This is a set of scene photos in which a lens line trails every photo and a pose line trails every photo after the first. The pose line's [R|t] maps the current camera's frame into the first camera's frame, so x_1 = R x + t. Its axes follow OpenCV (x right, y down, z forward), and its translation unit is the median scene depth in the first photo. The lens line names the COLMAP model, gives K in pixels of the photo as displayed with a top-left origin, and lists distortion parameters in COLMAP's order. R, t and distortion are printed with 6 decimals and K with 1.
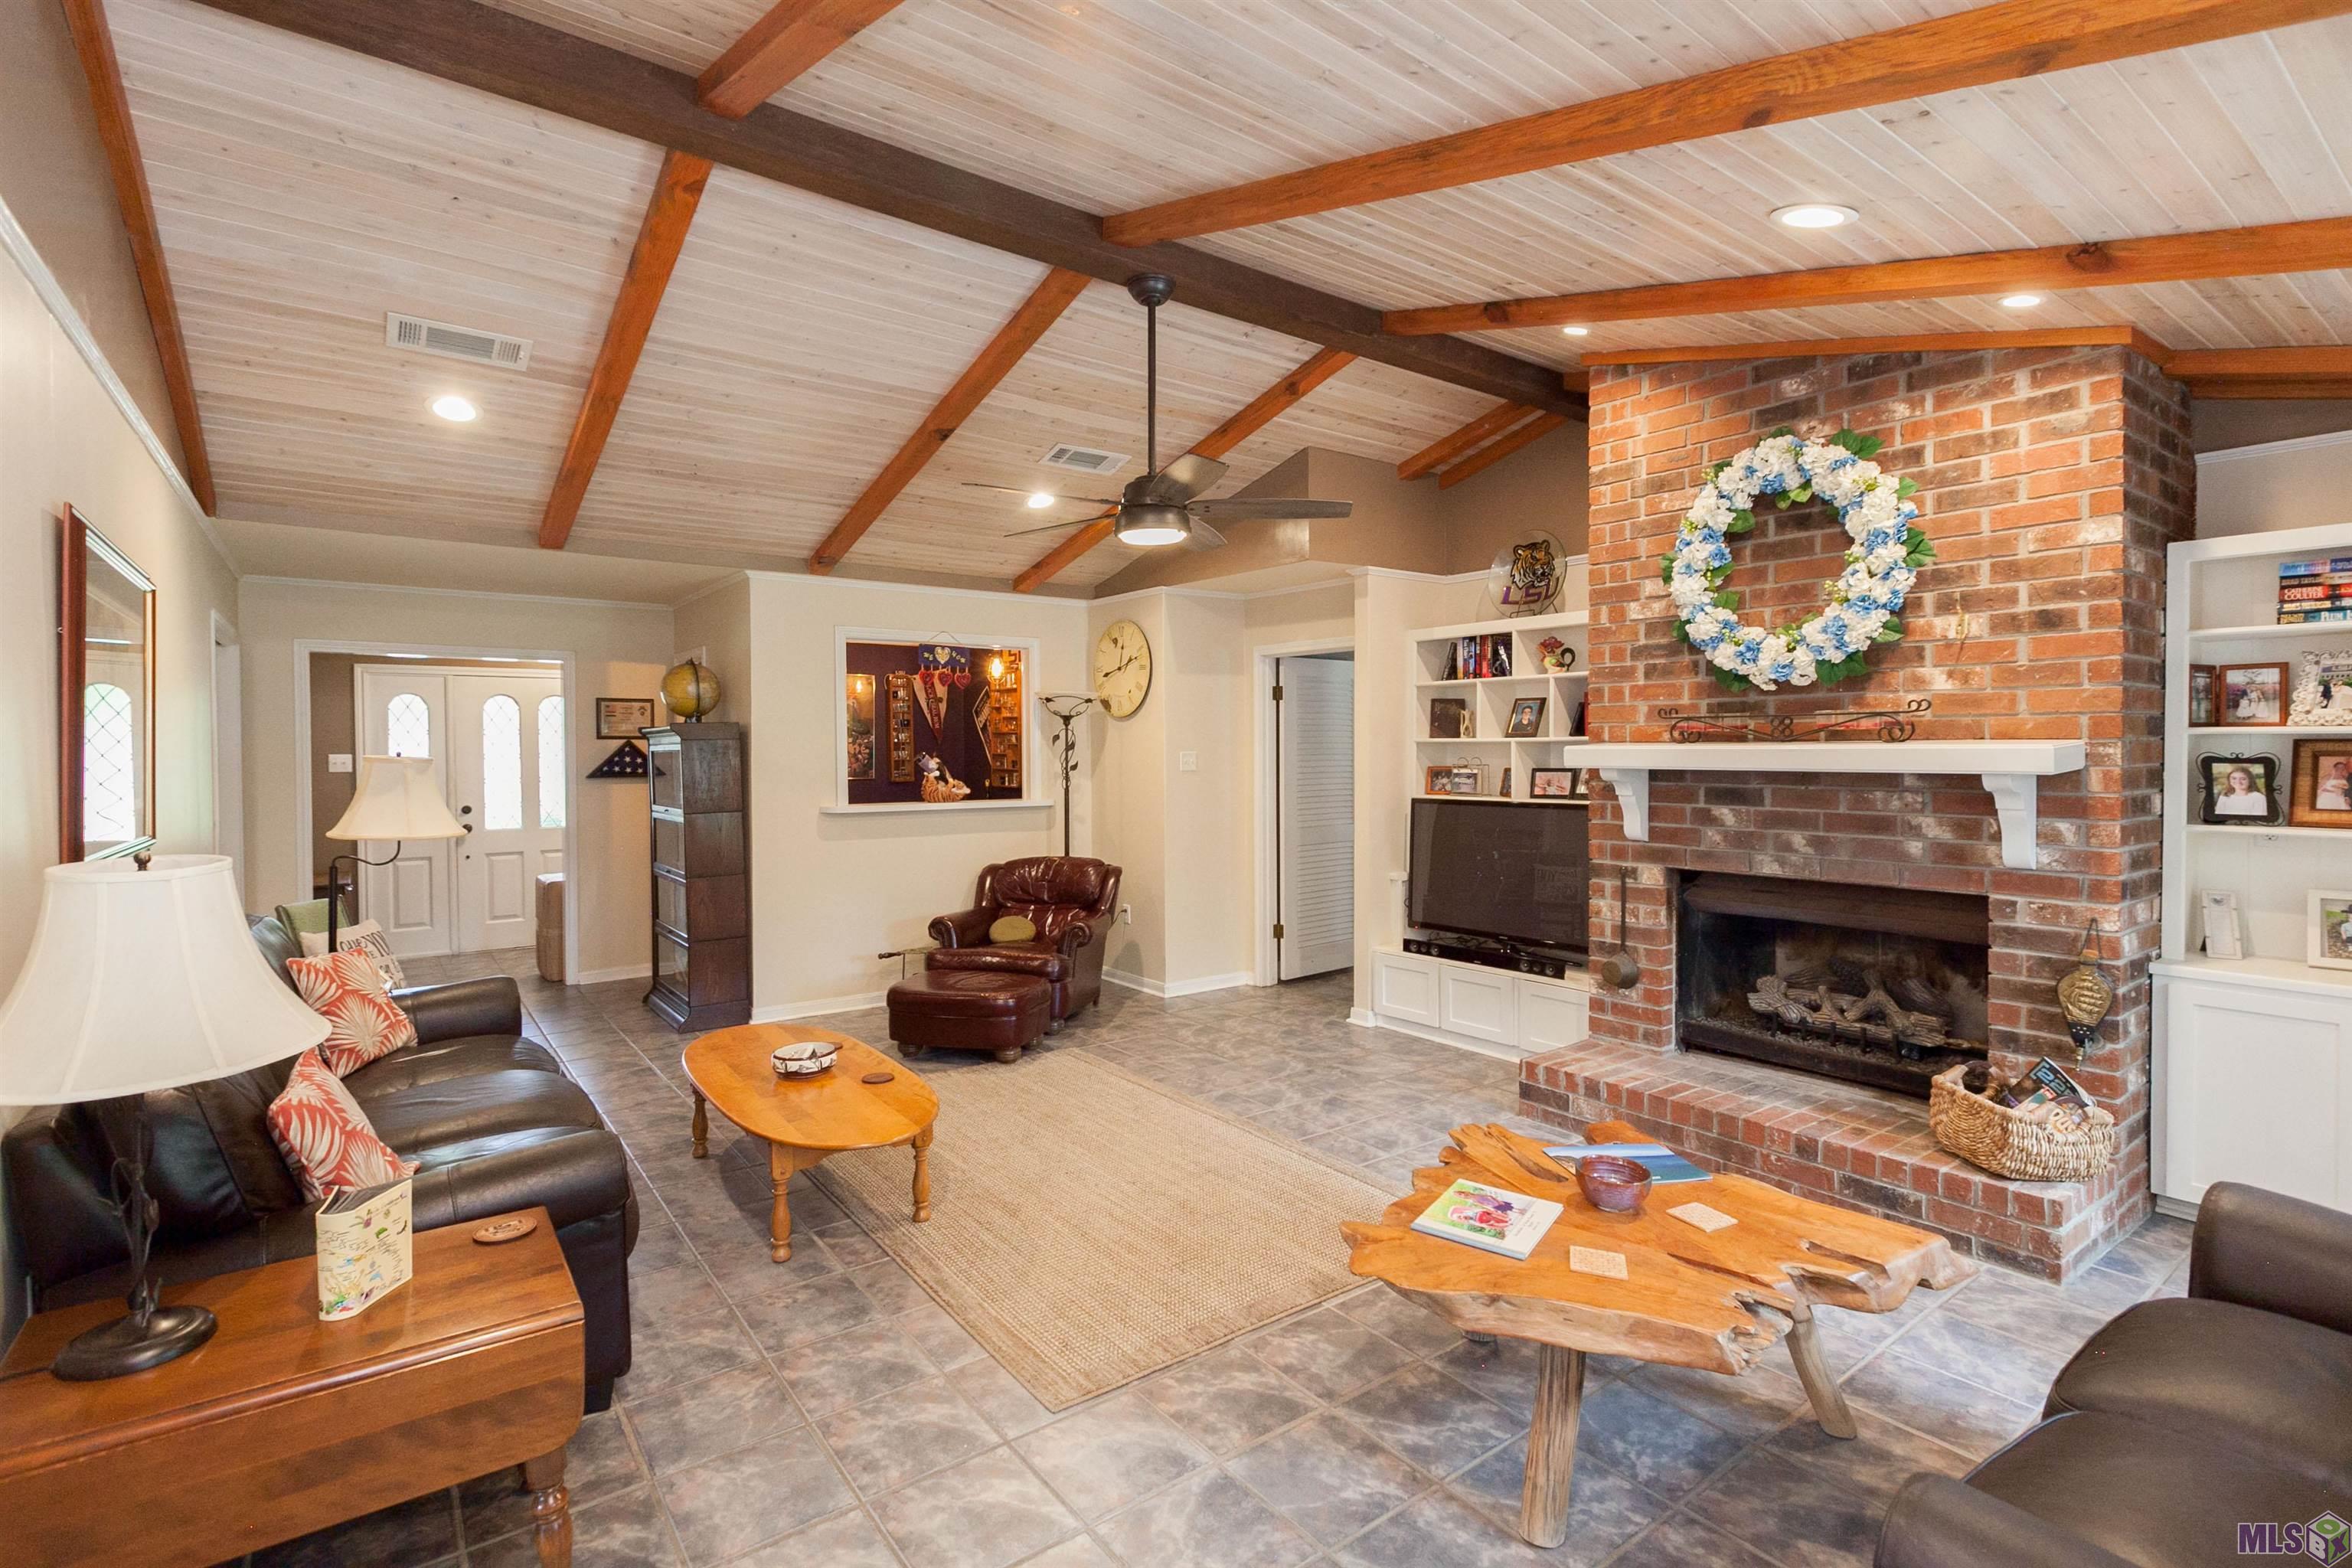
lens RADIAL K [[1054.1, 0, 1157.4], [0, 1054.1, 760.3], [0, 0, 1]] dist [-0.000057, 0.000265]
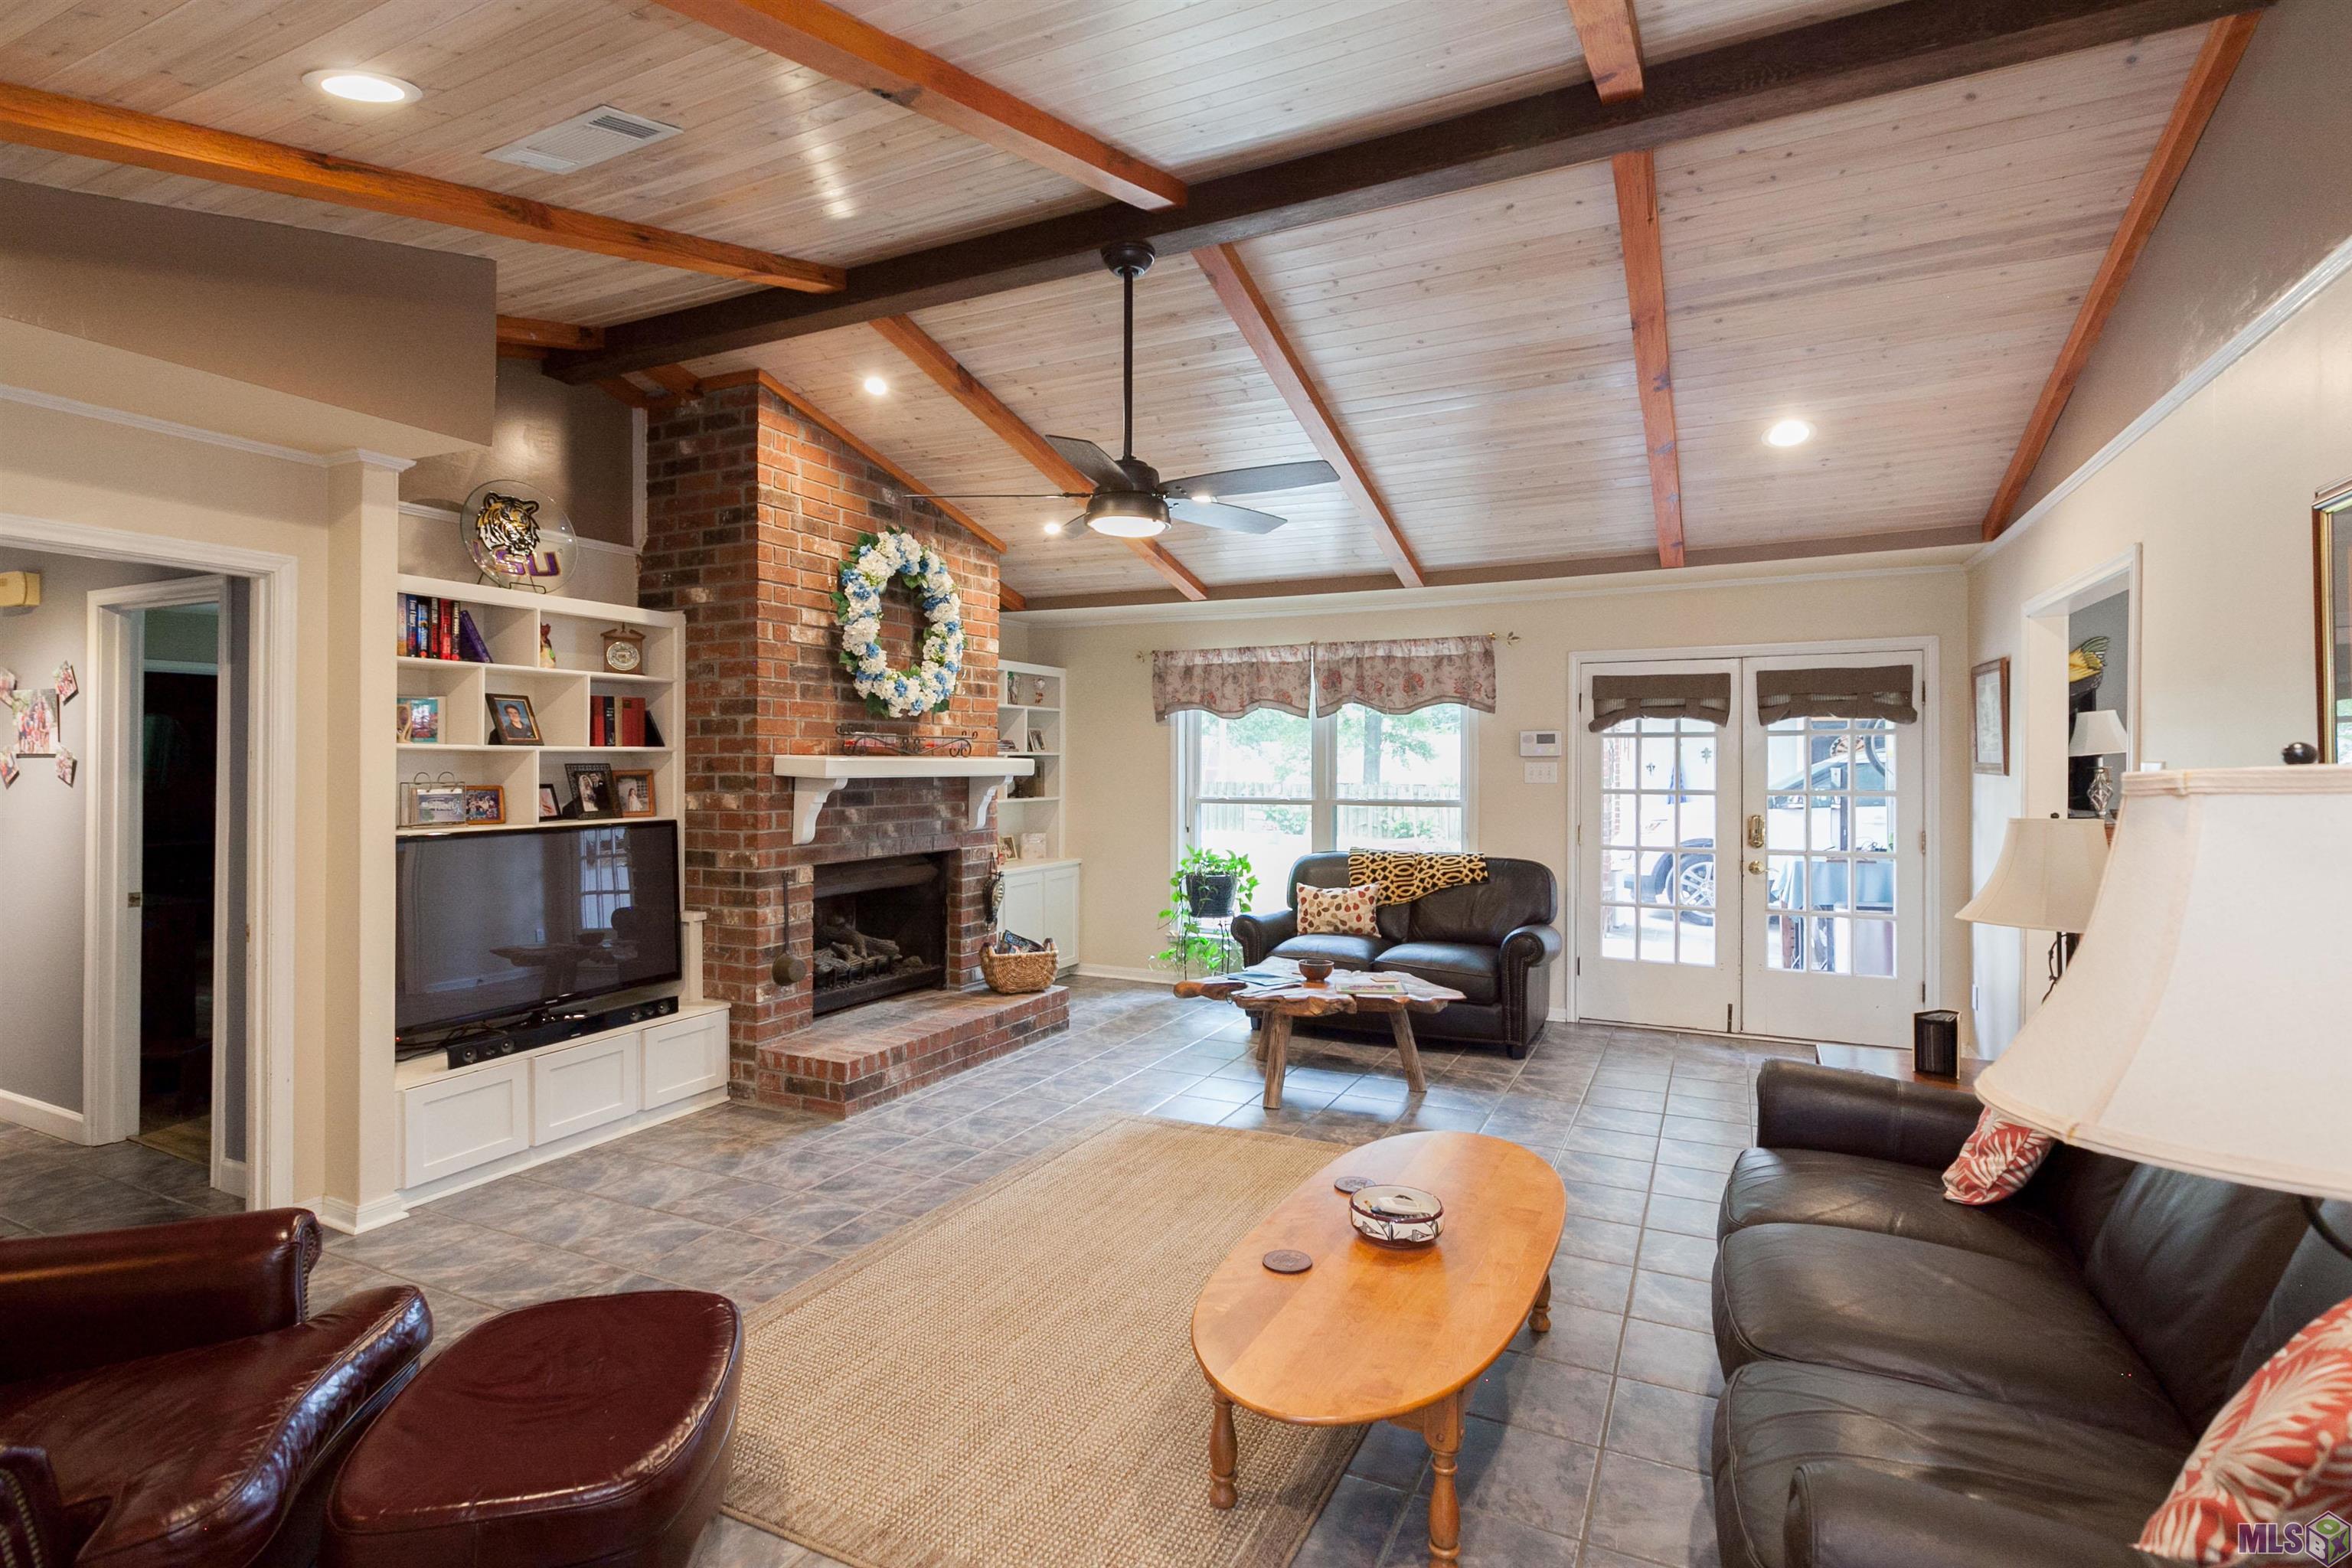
lens RADIAL K [[1054.1, 0, 1157.4], [0, 1054.1, 760.3], [0, 0, 1]] dist [-0.000057, 0.000265]
pose [[-0.411699, 0.007805, 0.911287, -0.763381], [0.012542, 0.999917, -0.002898, -0.003668], [-0.911234, 0.010236, -0.411762, 1.222184]]
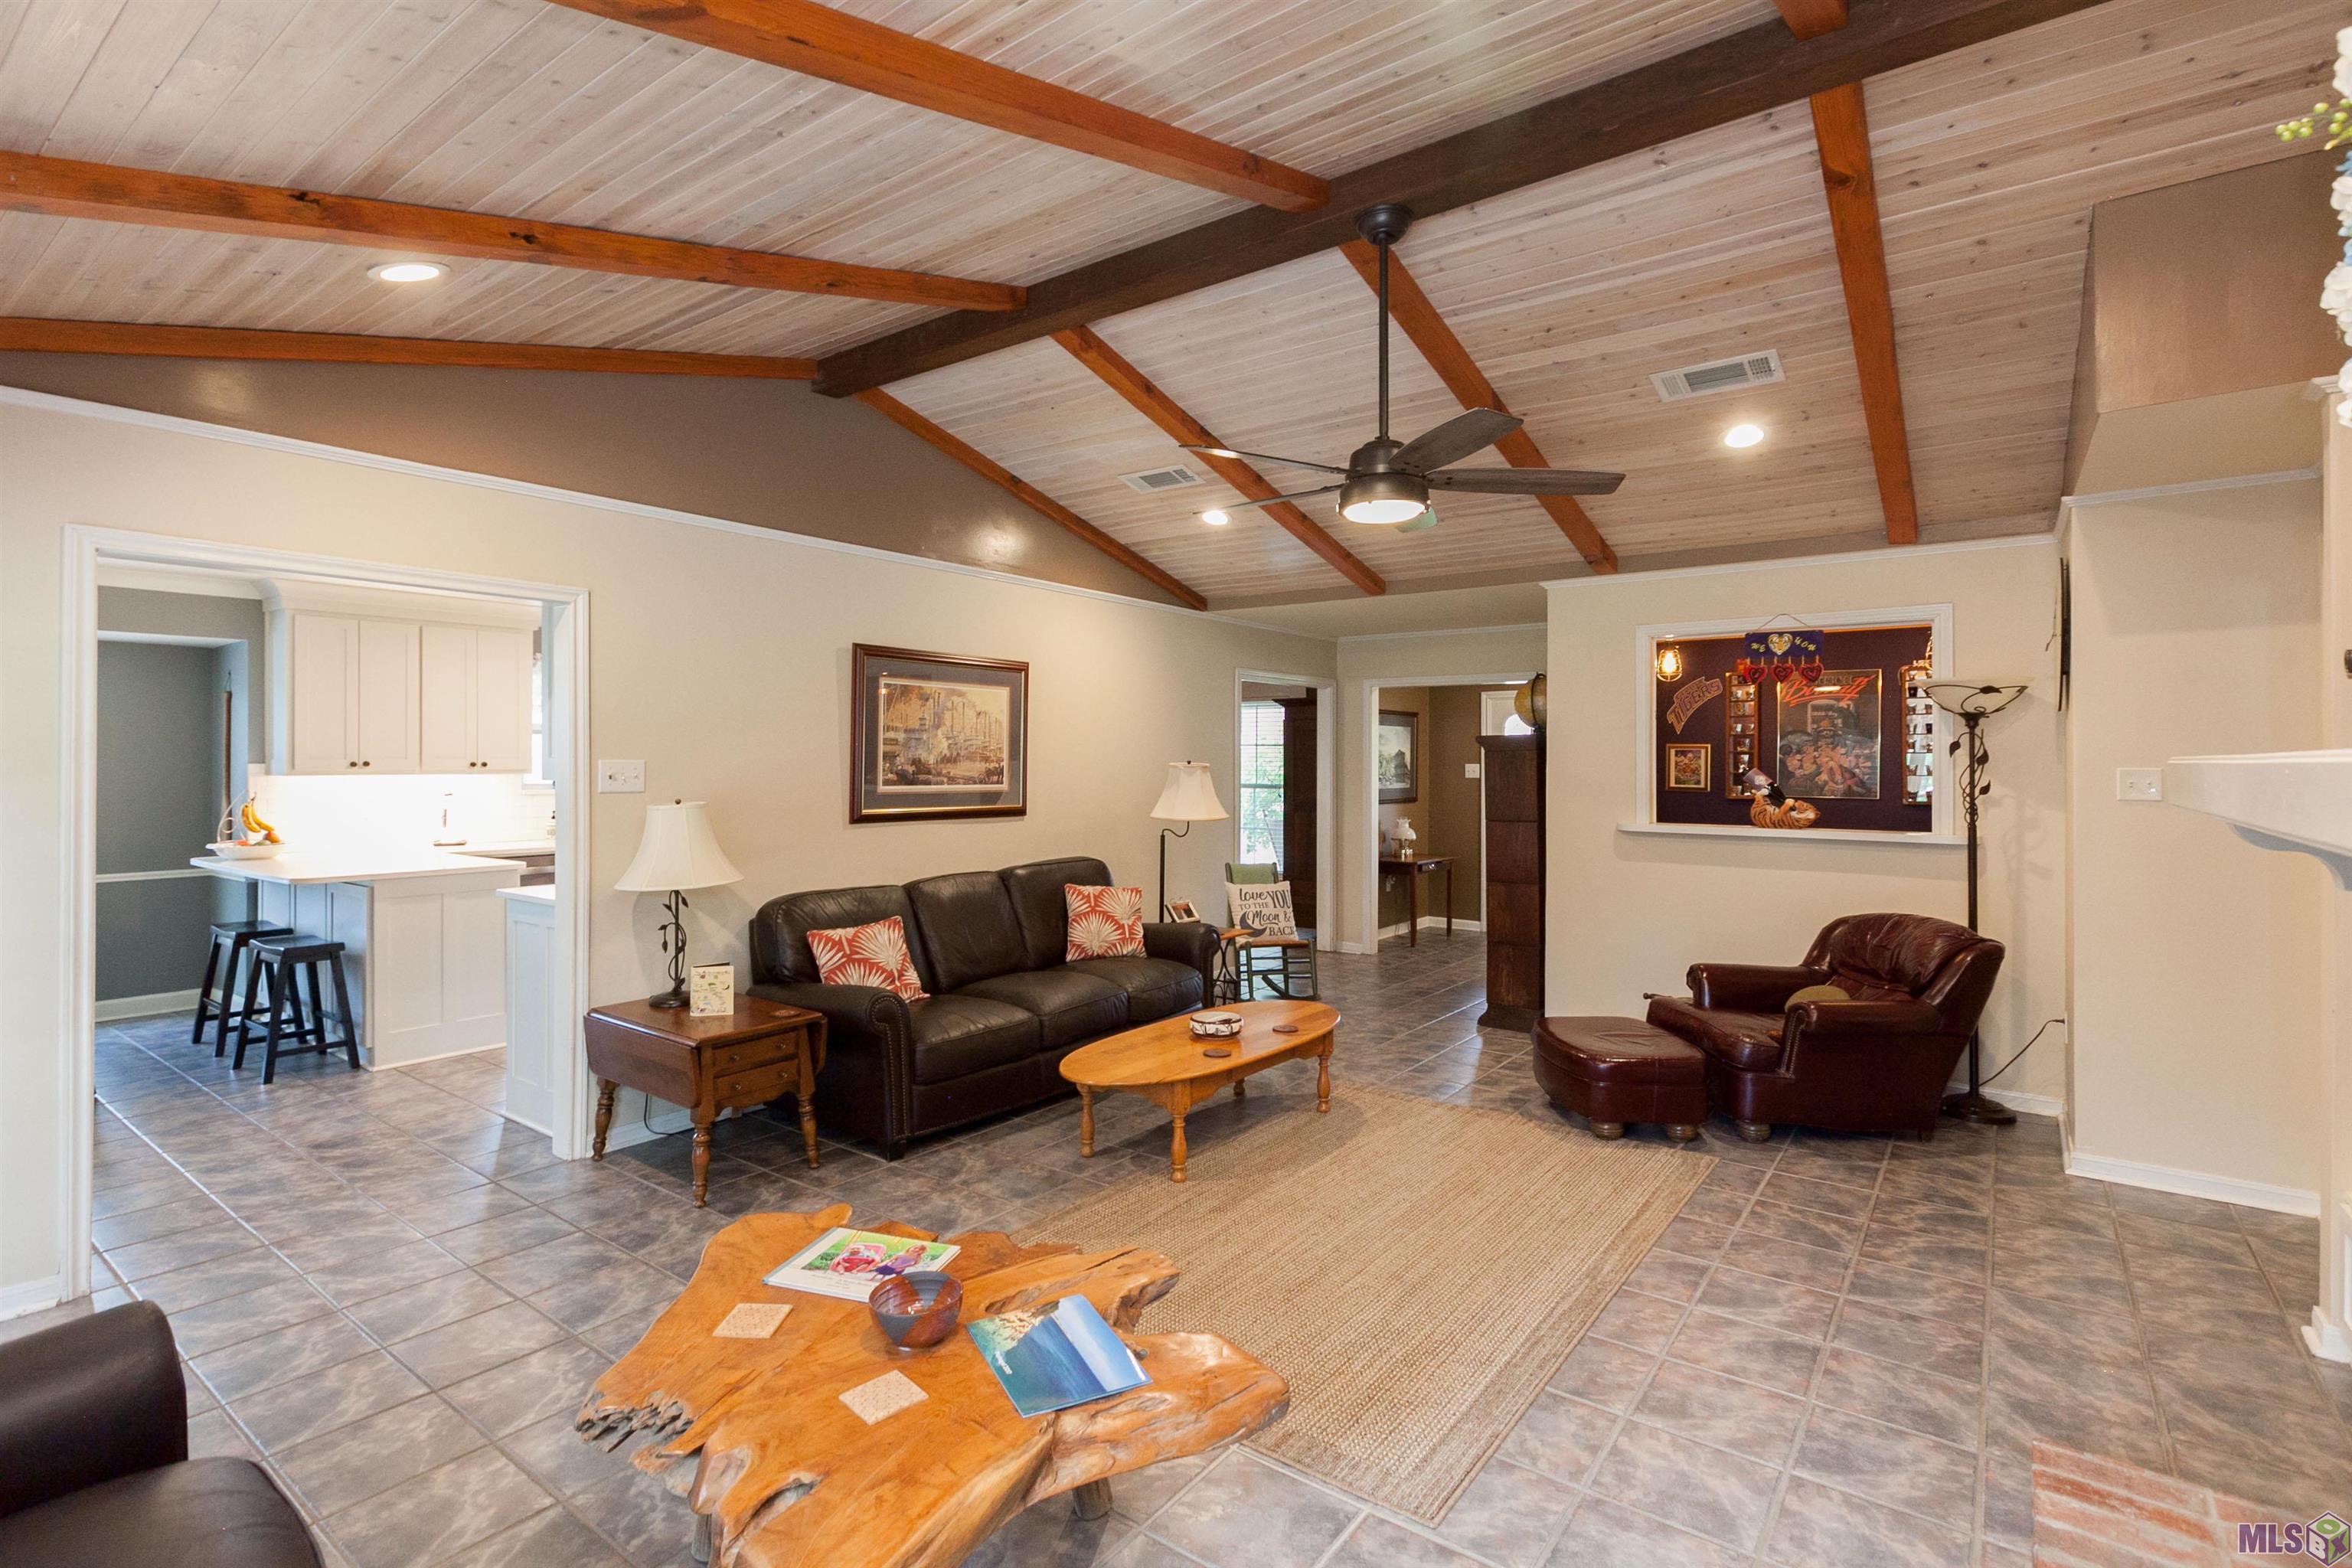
lens RADIAL K [[1127.9, 0, 1258.7], [0, 1127.9, 758.0], [0, 0, 1]] dist [-0.000893, -0.000026]
pose [[0.322123, 0.001484, -0.946697, 0.749420], [-0.015601, 0.999871, -0.003741, -0.006348], [0.946569, 0.015974, 0.322104, 0.552945]]
